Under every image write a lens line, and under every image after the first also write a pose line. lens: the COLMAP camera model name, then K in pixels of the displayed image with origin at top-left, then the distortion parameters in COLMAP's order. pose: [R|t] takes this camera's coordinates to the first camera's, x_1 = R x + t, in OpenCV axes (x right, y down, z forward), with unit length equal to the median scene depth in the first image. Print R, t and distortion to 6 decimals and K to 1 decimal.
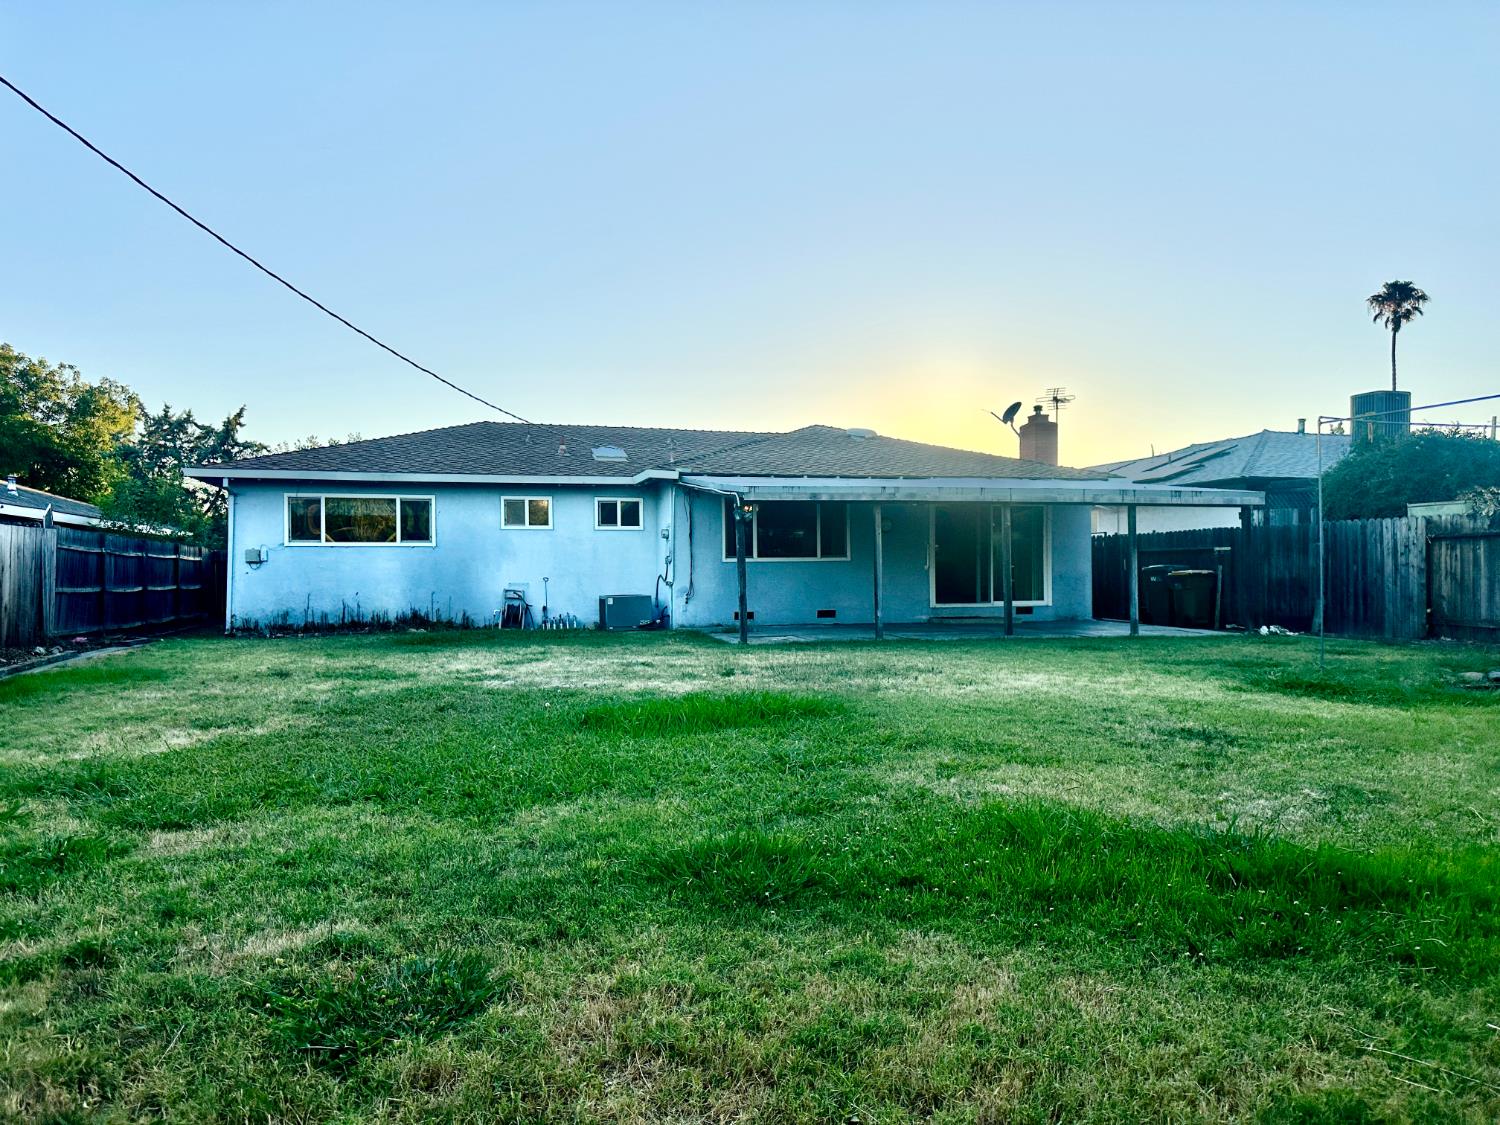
lens RADIAL K [[1045.0, 0, 752.6], [0, 1045.0, 574.2], [0, 0, 1]] dist [0.079566, -0.112613]
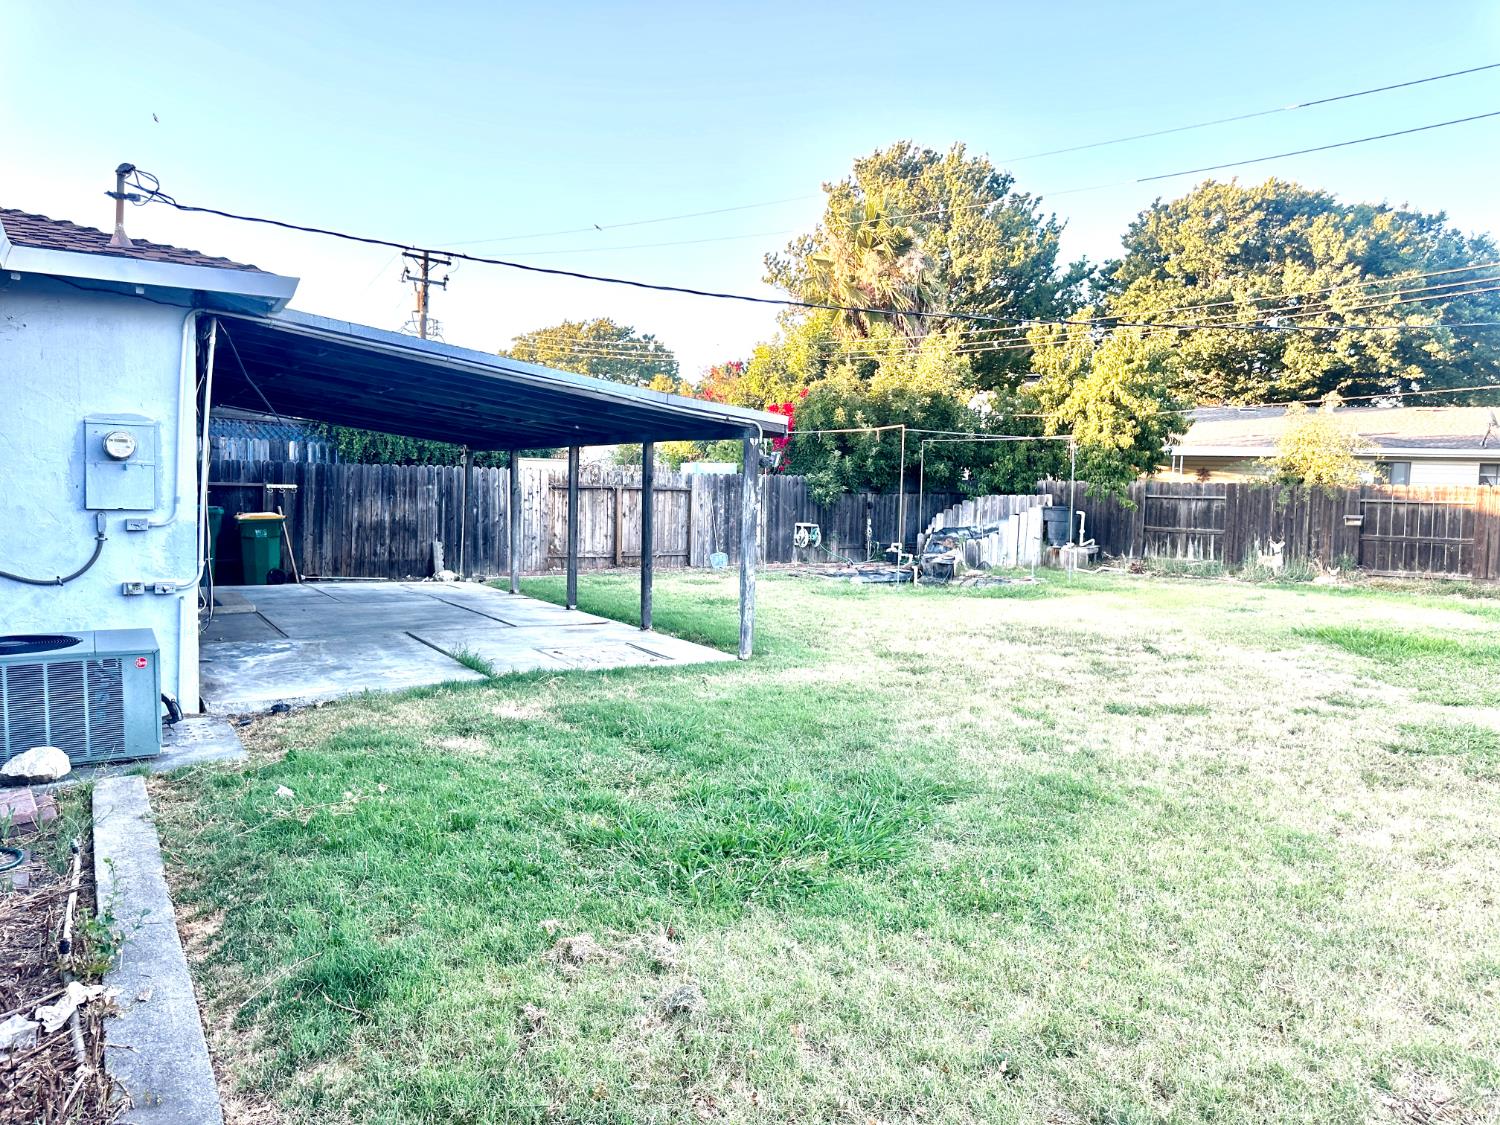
lens RADIAL K [[1045.0, 0, 753.4], [0, 1045.0, 557.6], [0, 0, 1]] dist [0.079566, -0.112613]
pose [[-0.271762, -0.063684, 0.960255, -0.474318], [-0.014217, 0.997965, 0.062161, -0.025806], [-0.962259, 0.003241, -0.272115, 0.886960]]
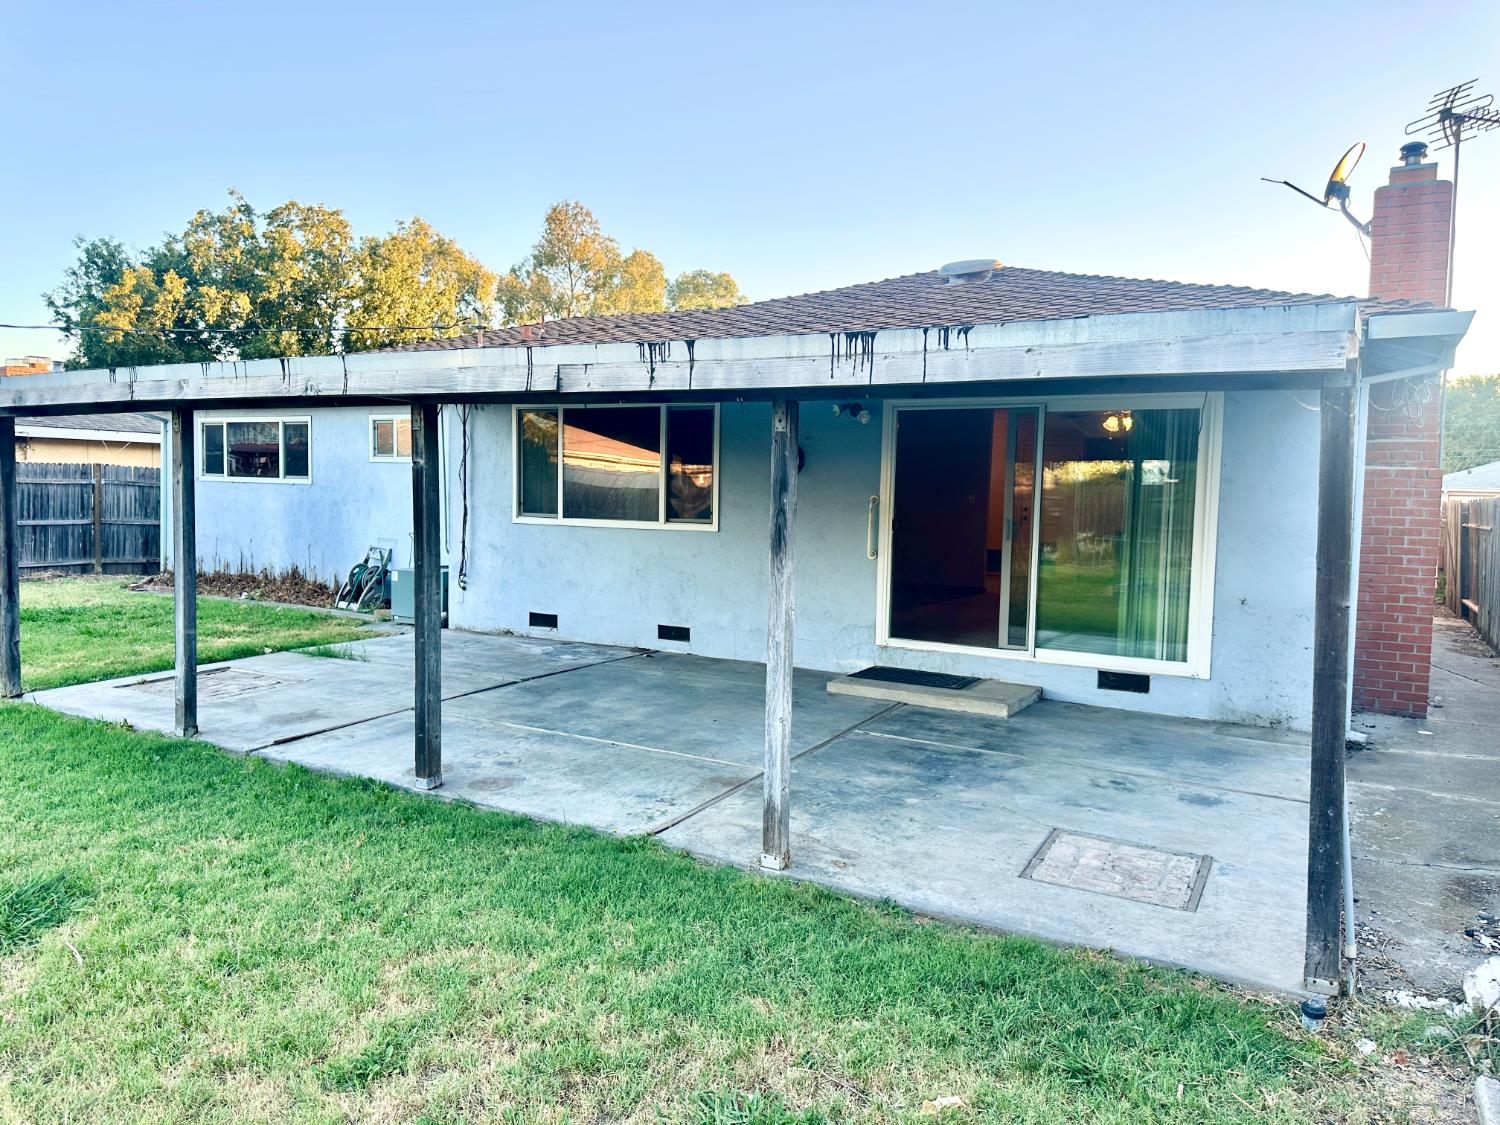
lens RADIAL K [[1045.0, 0, 752.1], [0, 1045.0, 559.5], [0, 0, 1]] dist [0.079566, -0.112613]
pose [[0.707306, 0.071130, -0.703319, 0.467349], [-0.032589, 0.997148, 0.068073, -0.034745], [0.706155, -0.025228, 0.707607, 0.684528]]
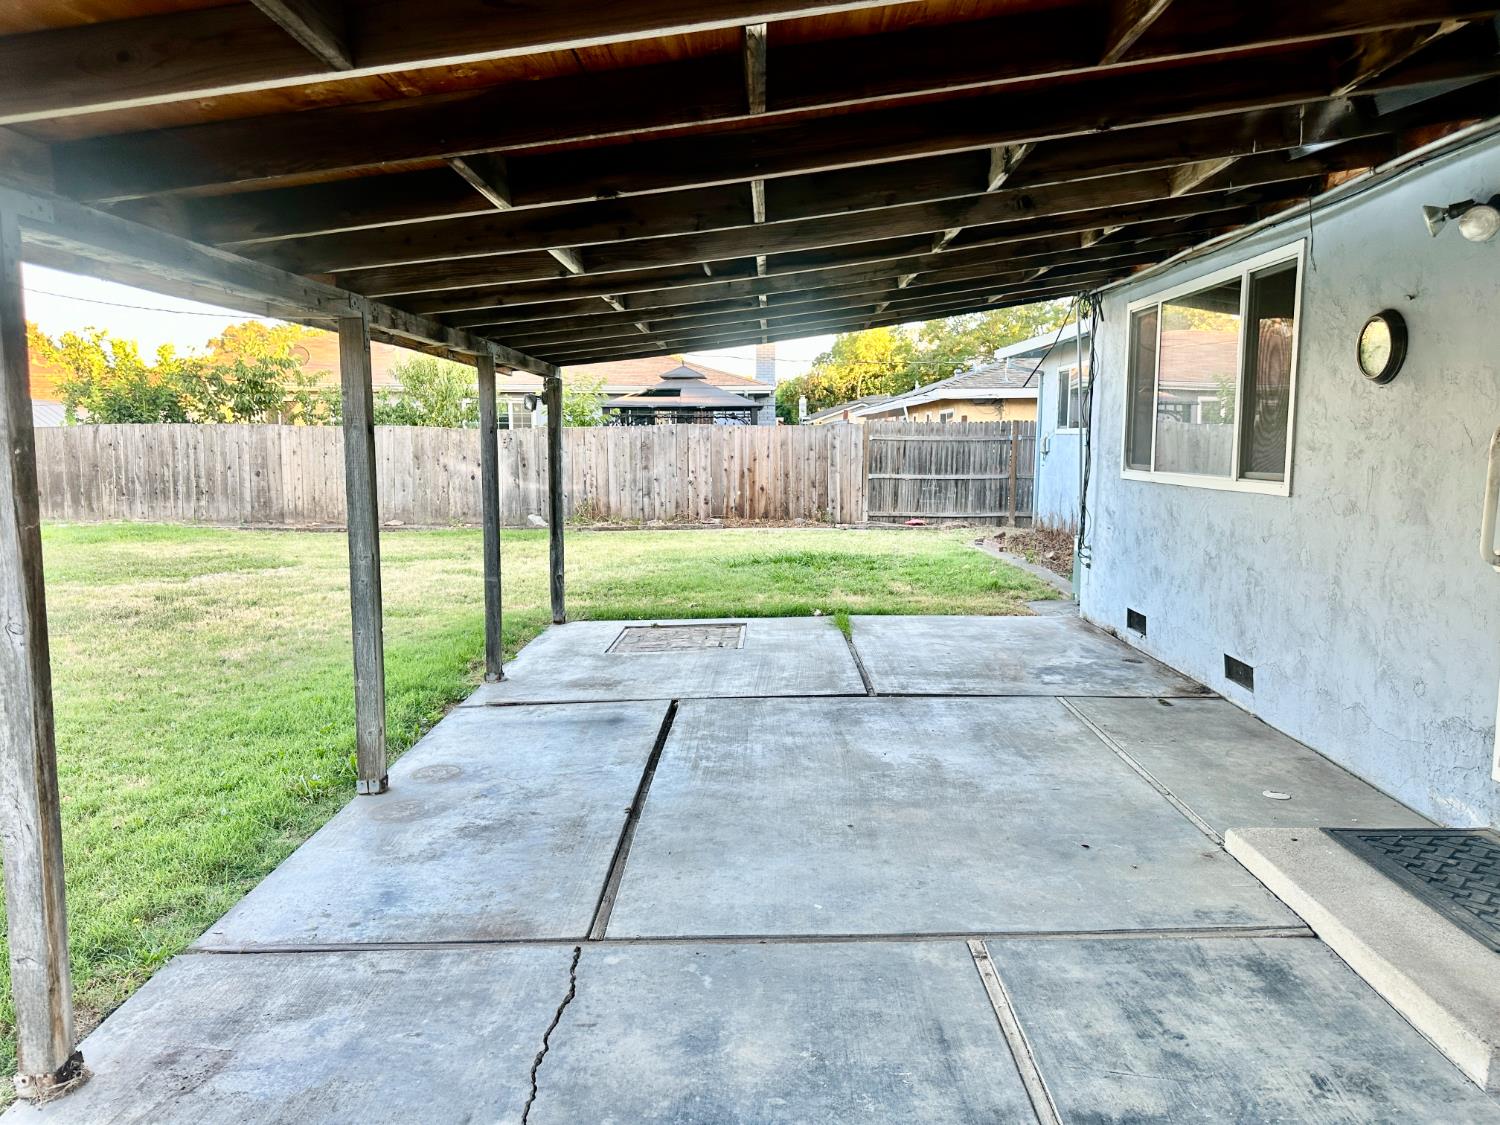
lens RADIAL K [[1045.0, 0, 747.6], [0, 1045.0, 567.7], [0, 0, 1]] dist [0.079566, -0.112613]
pose [[-0.281975, 0.128258, -0.950810, 0.402233], [0.000063, 0.991027, 0.133664, -0.031821], [0.959422, 0.037630, -0.279453, 0.970414]]
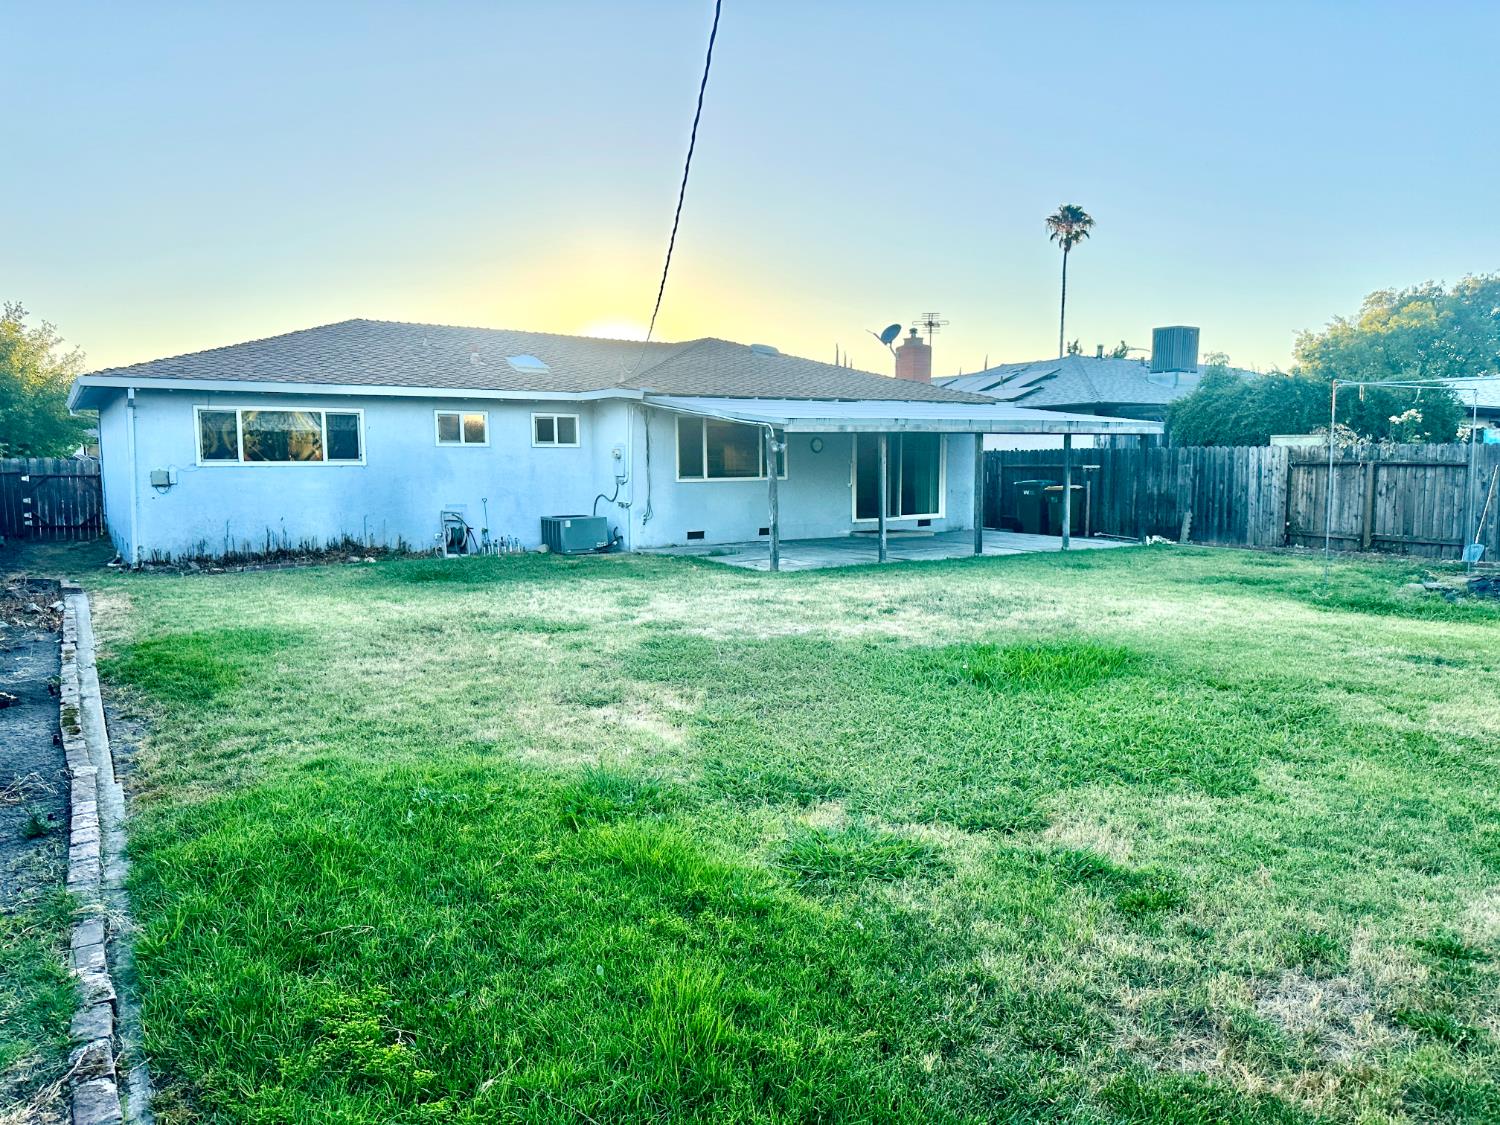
lens RADIAL K [[1045.0, 0, 759.8], [0, 1045.0, 574.6], [0, 0, 1]] dist [0.079566, -0.112613]
pose [[0.951914, -0.032248, 0.304665, -0.259260], [-0.000252, 0.994362, 0.106036, -0.029828], [-0.306366, -0.101014, 0.946539, 0.013664]]
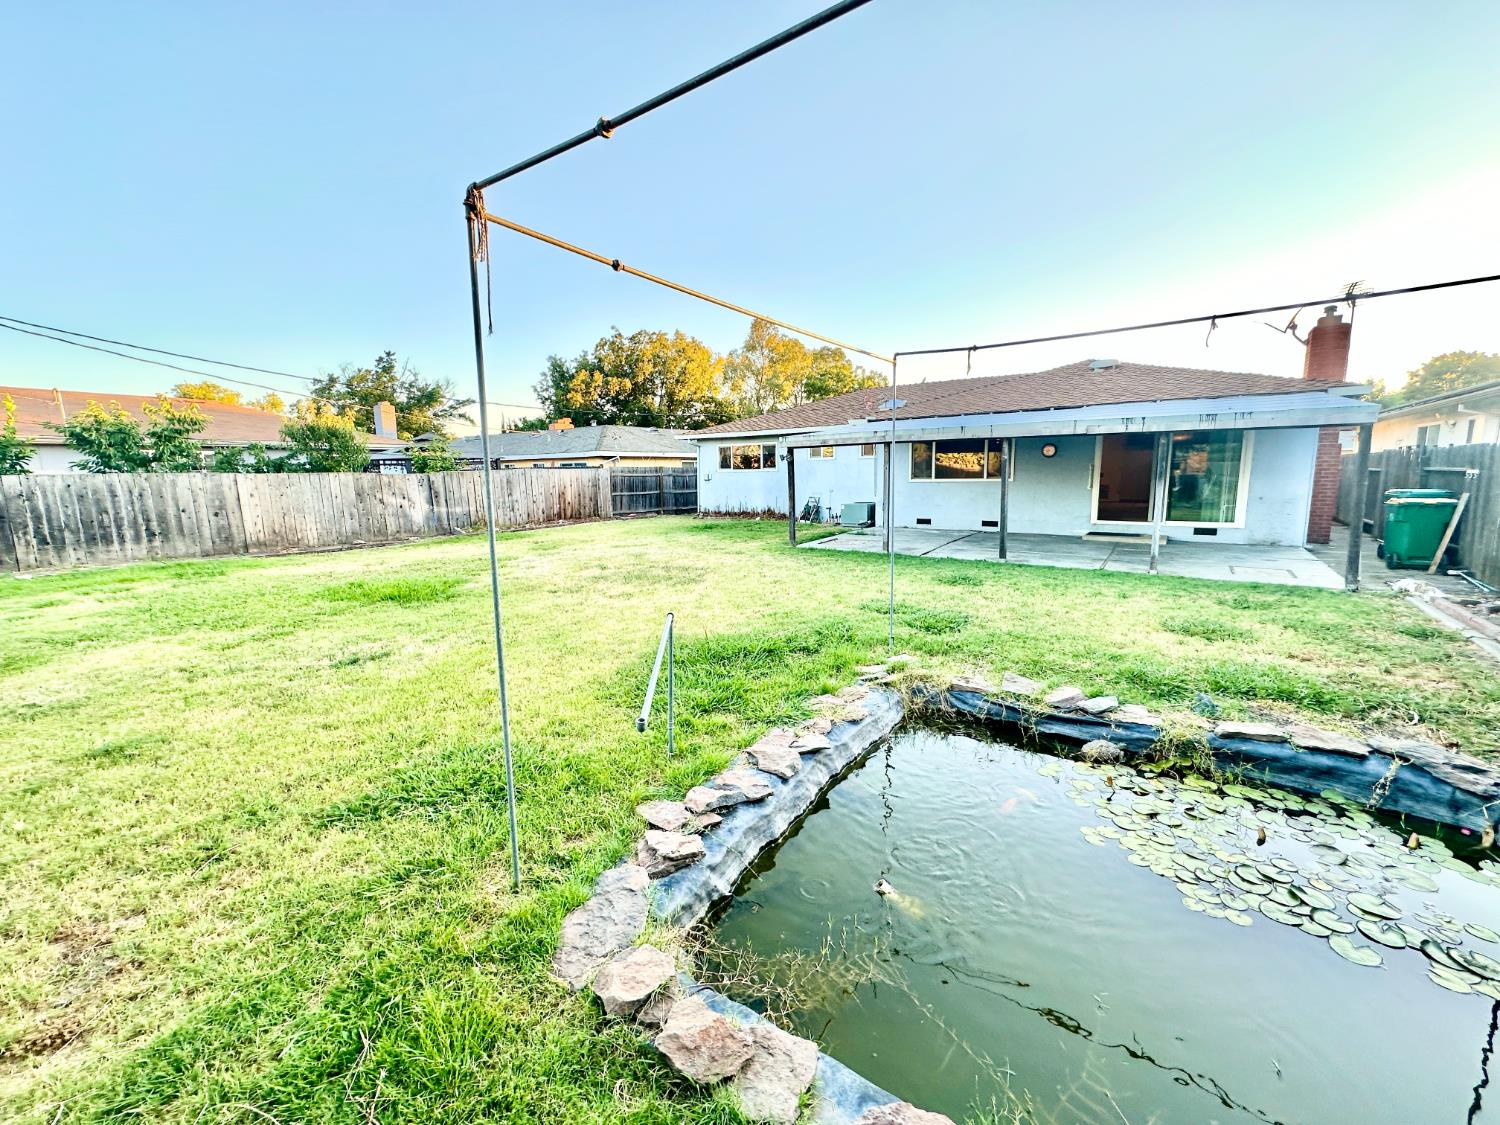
lens RADIAL K [[599.0, 0, 750.0], [0, 599.0, 555.7], [0, 0, 1]] dist [0.000510, 0.000401]
pose [[0.621206, 0.108303, -0.776127, 0.472689], [0.008960, 0.989357, 0.145229, -0.032642], [0.783596, -0.097171, 0.613625, 0.327863]]
